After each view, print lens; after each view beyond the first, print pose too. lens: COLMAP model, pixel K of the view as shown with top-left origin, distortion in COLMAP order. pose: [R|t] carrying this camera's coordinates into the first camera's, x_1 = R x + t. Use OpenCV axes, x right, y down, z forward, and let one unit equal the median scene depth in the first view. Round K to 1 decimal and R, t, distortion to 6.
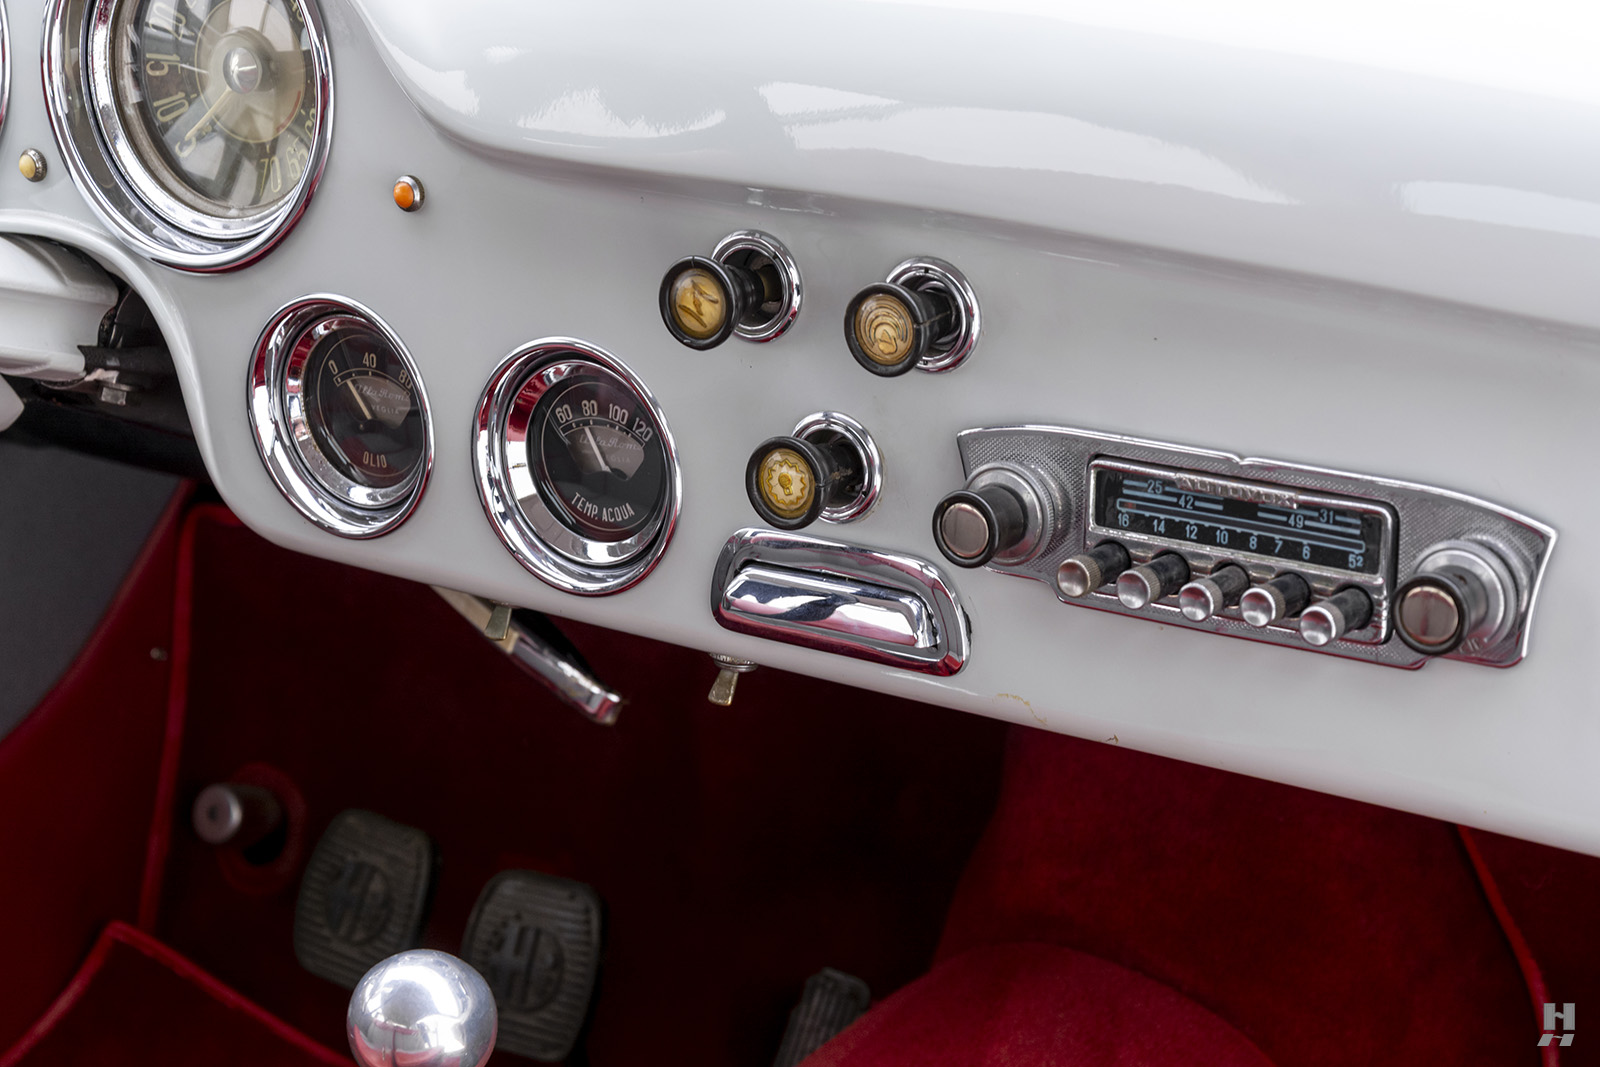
lens RADIAL K [[3385.9, 0, 800.0], [0, 3385.9, 533.5], [0, 0, 1]] dist [-0.039949, 0.268747]
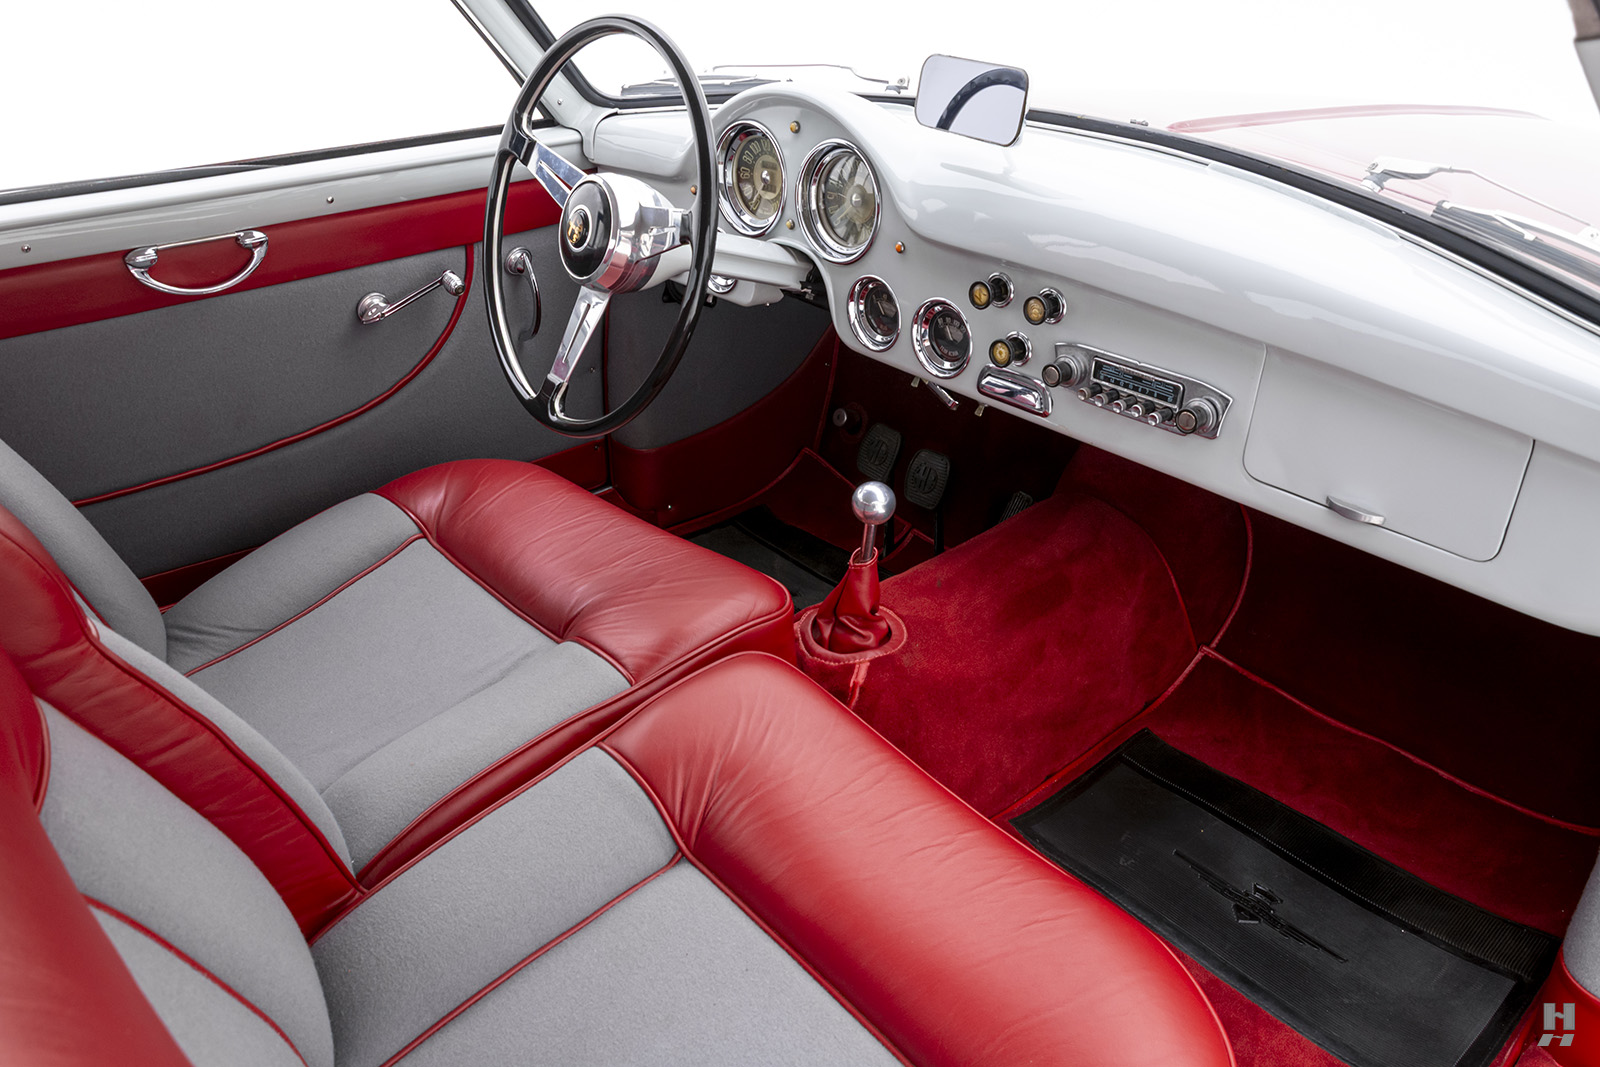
lens RADIAL K [[1209.3, 0, 800.0], [0, 1209.3, 533.5], [0, 0, 1]] dist [0.004560, 0.001044]
pose [[0.968063, 0.130608, -0.213997, 0.076885], [-0.085676, 0.974537, 0.207211, -0.067518], [0.235612, -0.182259, 0.954604, -0.179121]]
